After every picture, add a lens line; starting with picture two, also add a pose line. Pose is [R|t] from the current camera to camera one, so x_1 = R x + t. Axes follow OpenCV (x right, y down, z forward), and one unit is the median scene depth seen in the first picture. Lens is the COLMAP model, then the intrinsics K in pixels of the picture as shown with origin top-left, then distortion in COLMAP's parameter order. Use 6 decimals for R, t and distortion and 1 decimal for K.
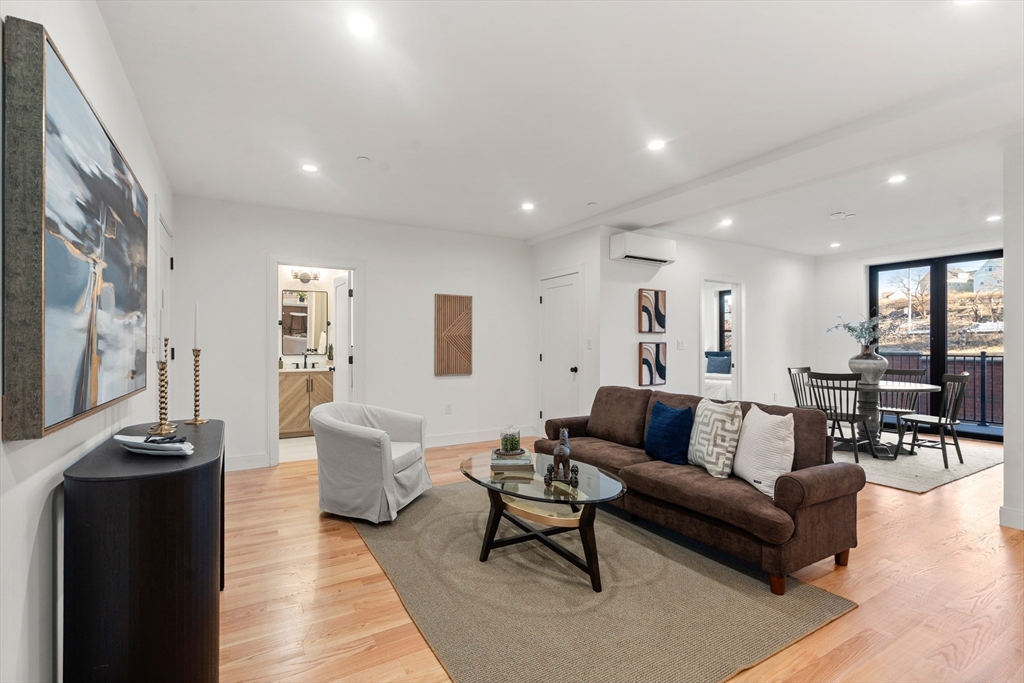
lens RADIAL K [[467.9, 0, 506.8], [0, 467.9, 347.5], [0, 0, 1]] dist [-0.003824, 0.001363]
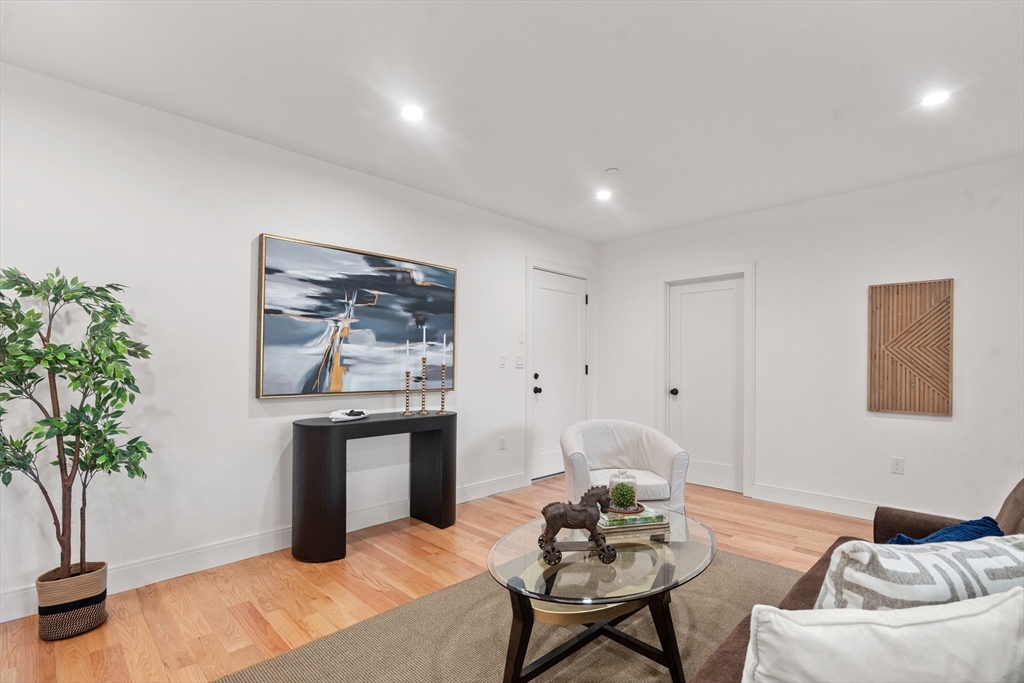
lens RADIAL K [[467.9, 0, 501.9], [0, 467.9, 365.4], [0, 0, 1]] dist [-0.003824, 0.001363]
pose [[0.233082, 0.005852, -0.972440, 0.402195], [-0.009845, 0.999945, 0.003658, -0.000527], [0.972407, 0.008721, 0.233127, 0.384267]]
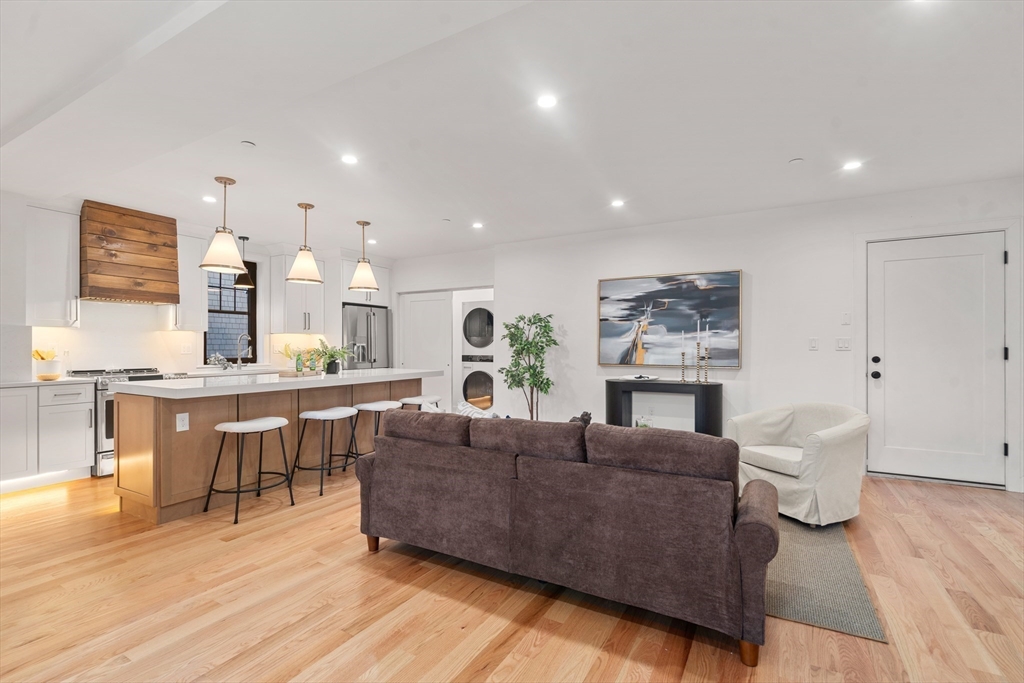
lens RADIAL K [[467.9, 0, 509.4], [0, 467.9, 345.9], [0, 0, 1]] dist [-0.003824, 0.001363]
pose [[-0.864710, 0.003355, -0.502261, 0.515351], [0.001520, 0.999991, 0.004062, -0.006140], [0.502270, 0.002749, -0.864707, 1.085808]]
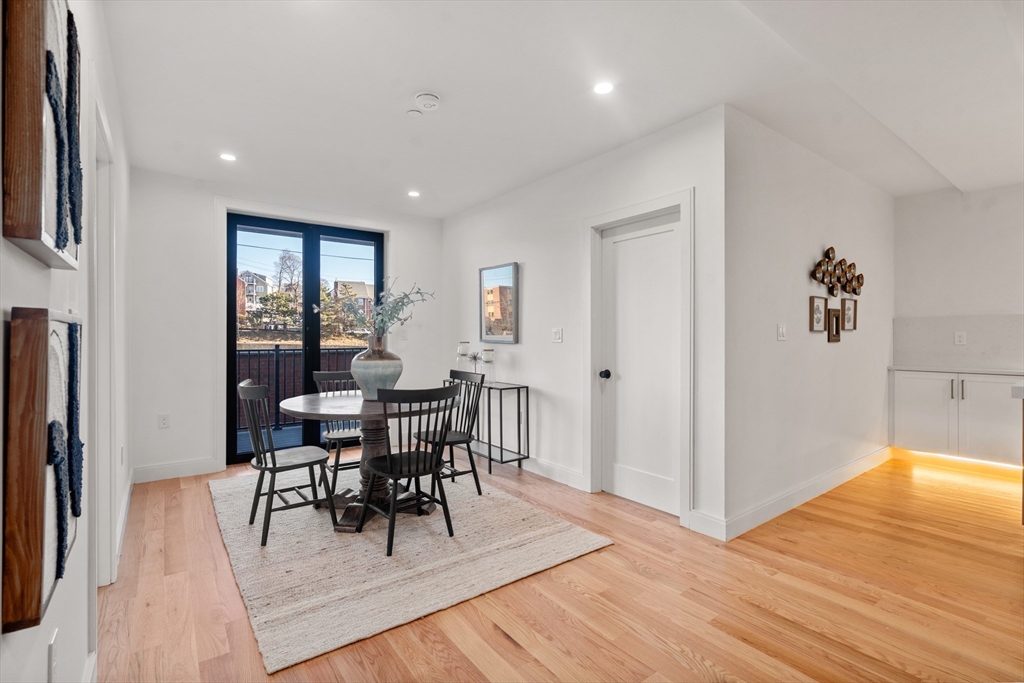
lens RADIAL K [[467.9, 0, 504.4], [0, 467.9, 336.1], [0, 0, 1]] dist [-0.003824, 0.001363]
pose [[-0.105403, 0.006325, 0.994409, 0.144996], [0.005269, 0.999969, -0.005802, -0.001608], [-0.994416, 0.004628, -0.105433, 0.942594]]
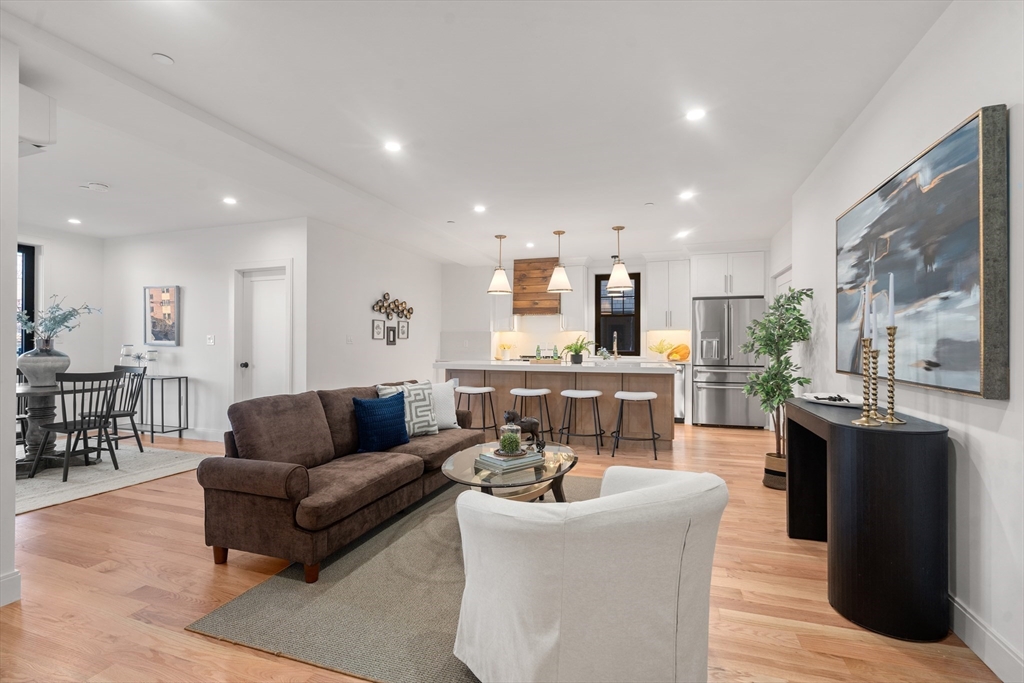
lens RADIAL K [[467.9, 0, 510.3], [0, 467.9, 344.2], [0, 0, 1]] dist [-0.003824, 0.001363]
pose [[-0.650875, 0.002352, 0.759182, -0.415361], [0.002428, 0.999997, -0.001016, 0.006613], [-0.759181, 0.001182, -0.650878, 0.957441]]
